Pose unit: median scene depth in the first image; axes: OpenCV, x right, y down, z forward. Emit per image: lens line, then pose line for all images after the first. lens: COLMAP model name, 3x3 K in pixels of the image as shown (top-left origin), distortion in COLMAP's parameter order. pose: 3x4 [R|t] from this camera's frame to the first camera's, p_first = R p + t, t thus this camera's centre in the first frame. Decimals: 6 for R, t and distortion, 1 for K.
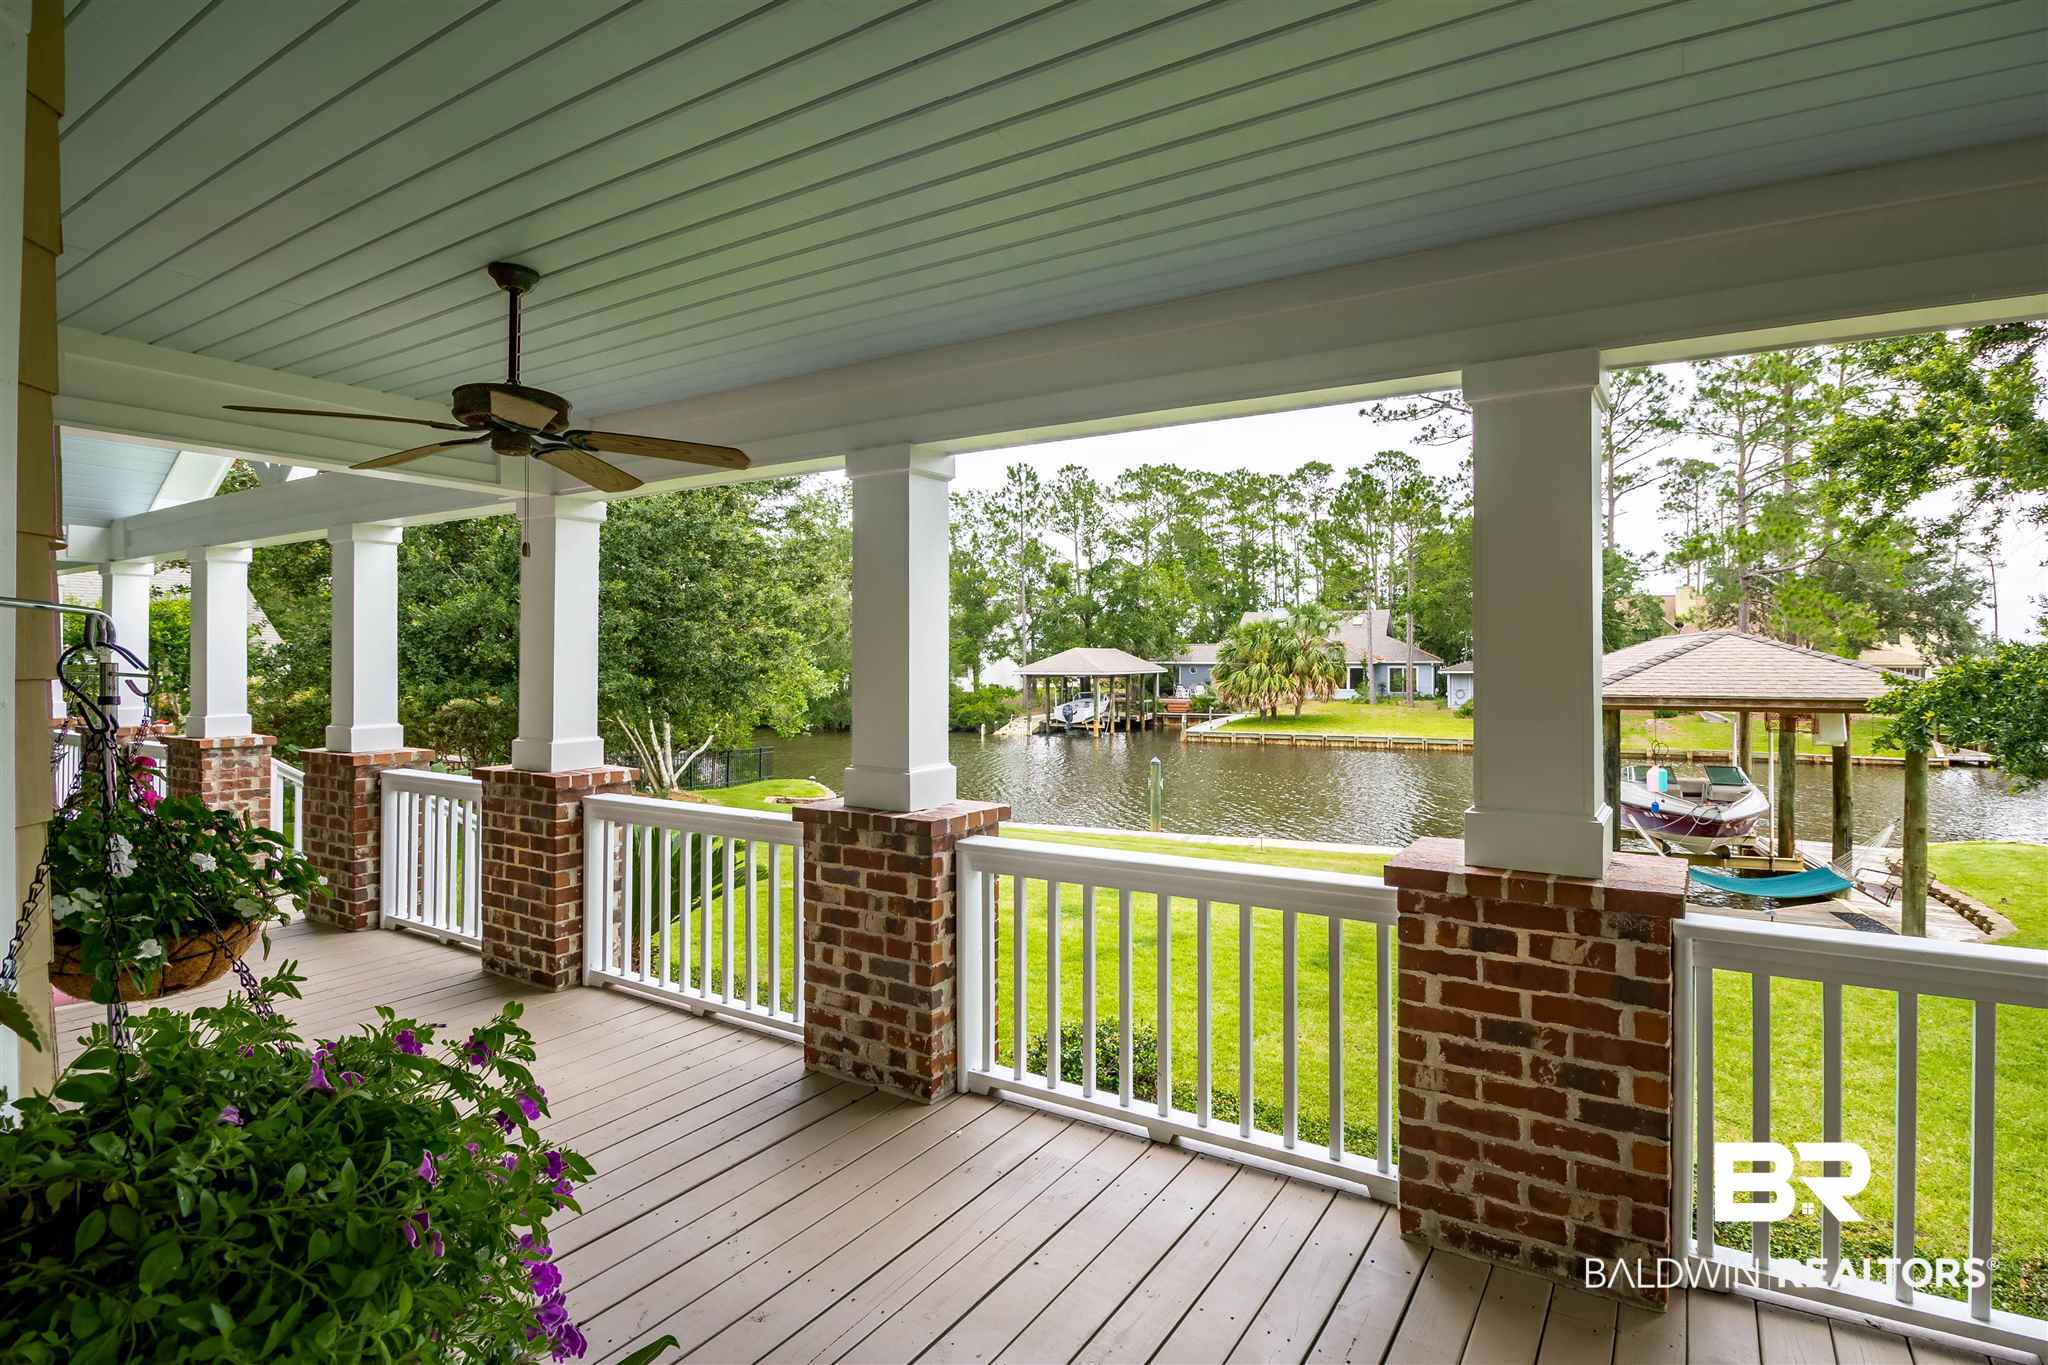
lens RADIAL K [[1026.9, 0, 1022.9], [0, 1026.9, 669.7], [0, 0, 1]] dist [-0.000997, -0.004058]
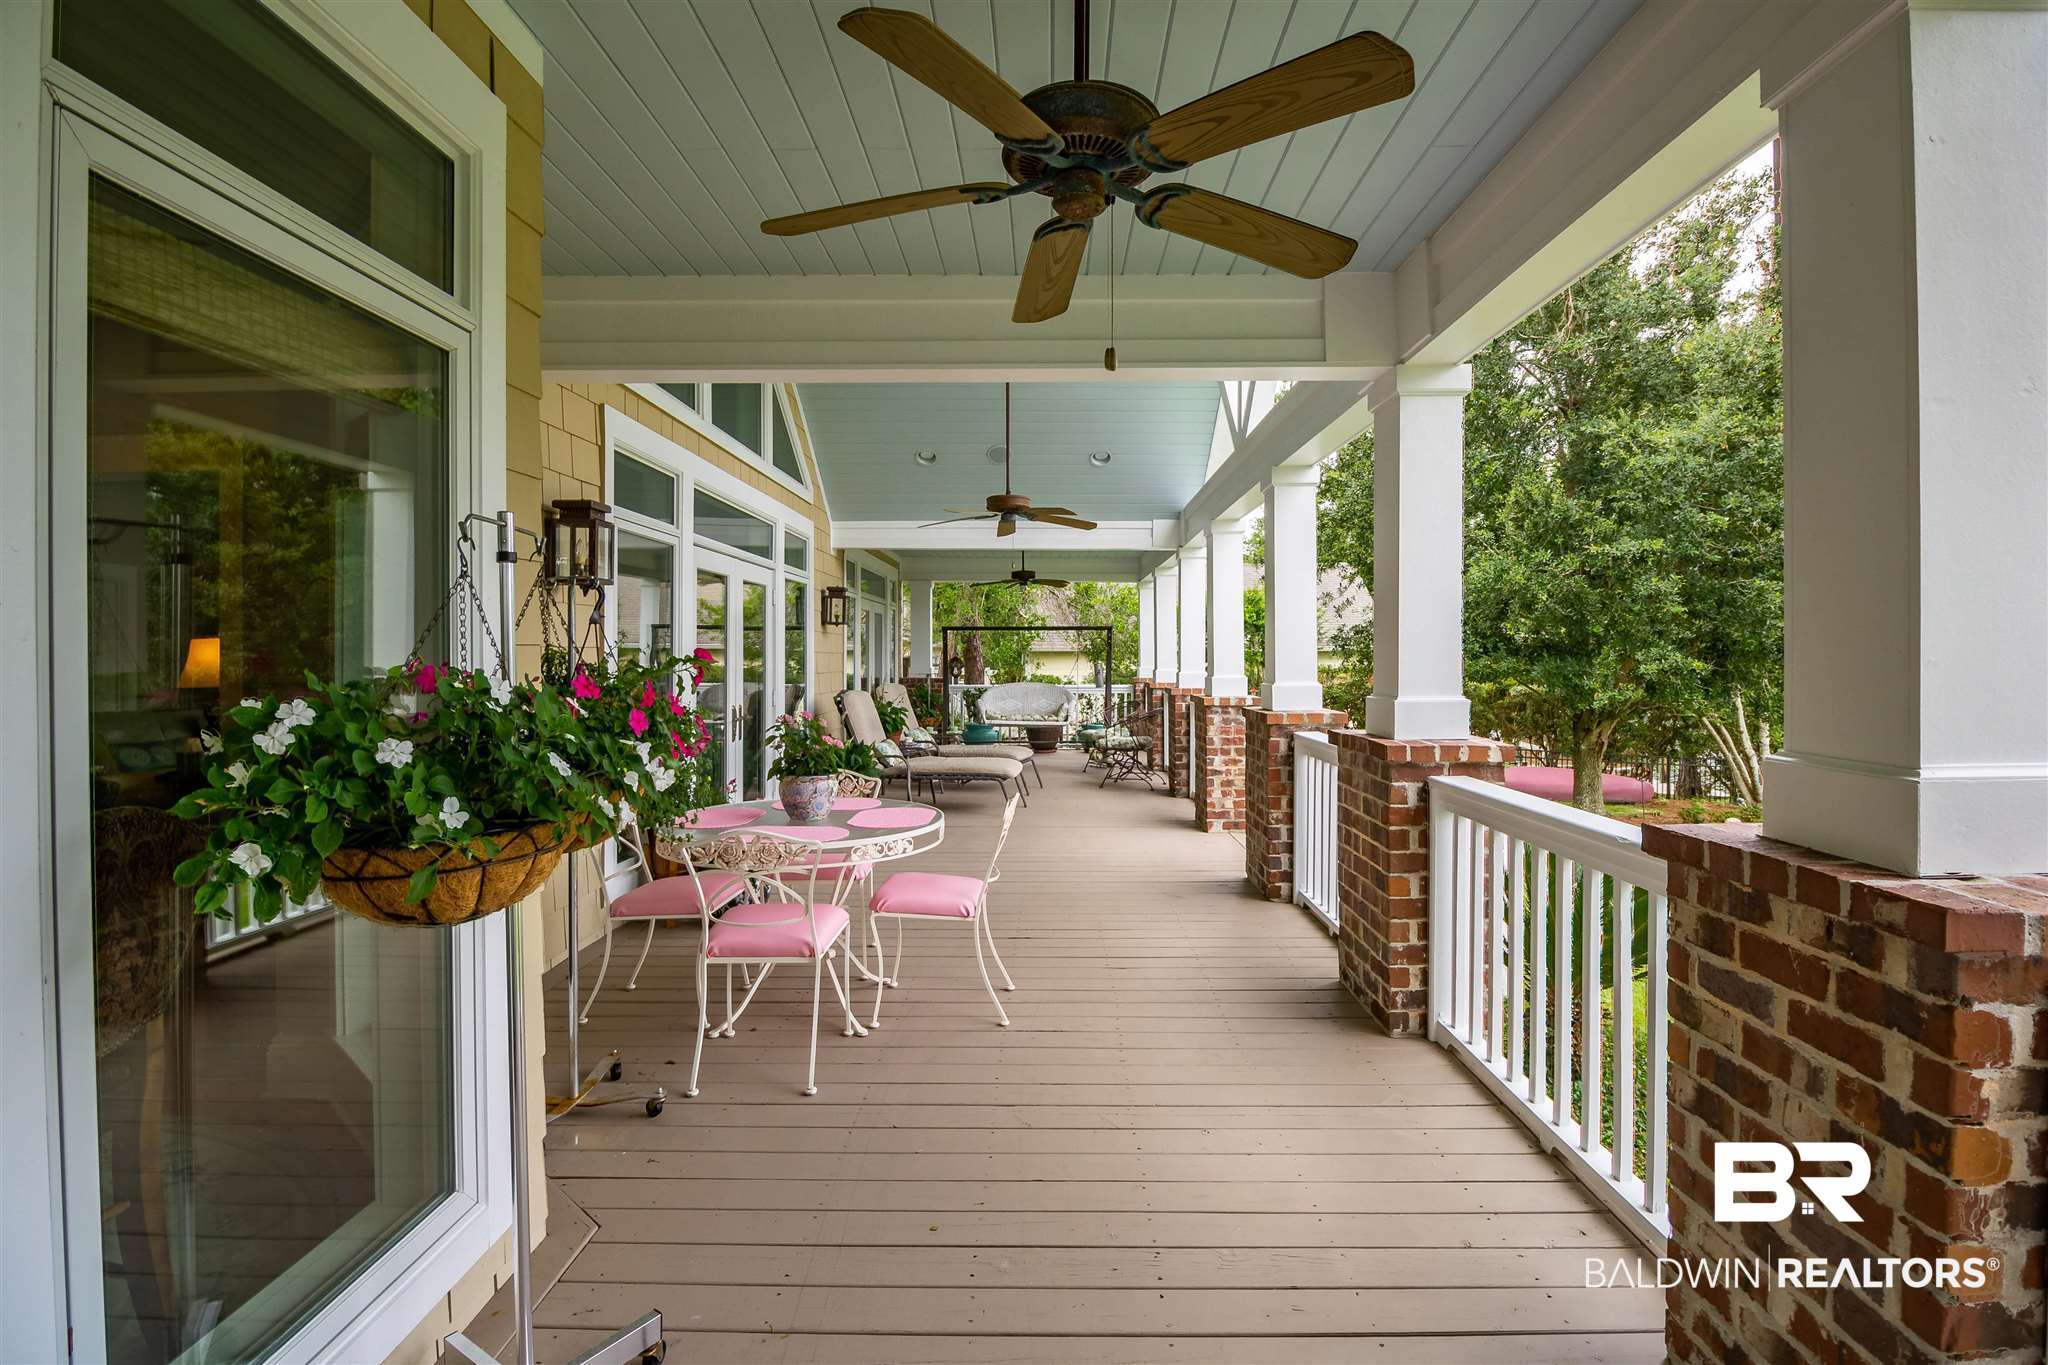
lens RADIAL K [[1026.9, 0, 1064.9], [0, 1026.9, 643.8], [0, 0, 1]] dist [-0.000997, -0.004058]
pose [[0.563409, -0.005015, -0.826163, 0.024360], [-0.014127, 0.999777, -0.015703, 0.045650], [0.826058, 0.020519, 0.563212, 0.381049]]
